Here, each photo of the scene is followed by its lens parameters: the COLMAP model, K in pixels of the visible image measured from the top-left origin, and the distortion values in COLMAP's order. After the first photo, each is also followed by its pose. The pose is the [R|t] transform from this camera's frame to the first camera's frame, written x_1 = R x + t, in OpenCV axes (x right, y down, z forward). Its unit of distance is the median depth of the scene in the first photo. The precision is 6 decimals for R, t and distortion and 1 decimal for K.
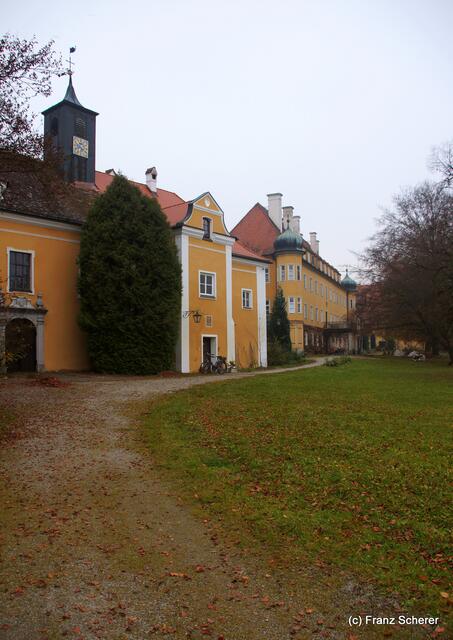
lens RADIAL K [[673.7, 0, 226.7], [0, 673.7, 331.6], [0, 0, 1]] dist [-0.320675, 0.370434]
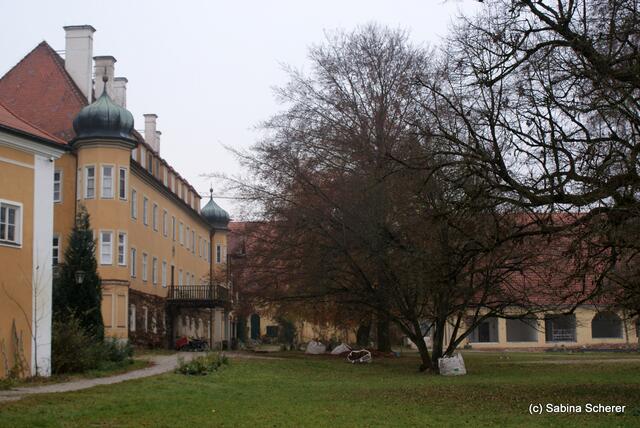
lens RADIAL K [[1060.9, 0, 320.0], [0, 1060.9, 214.0], [0, 0, 1]] dist [-0.042651, -0.014696]
pose [[0.952939, 0.040171, 0.300490, 0.011341], [-0.011664, 0.995306, -0.096067, 0.007985], [-0.302939, 0.088041, 0.948934, 0.202168]]
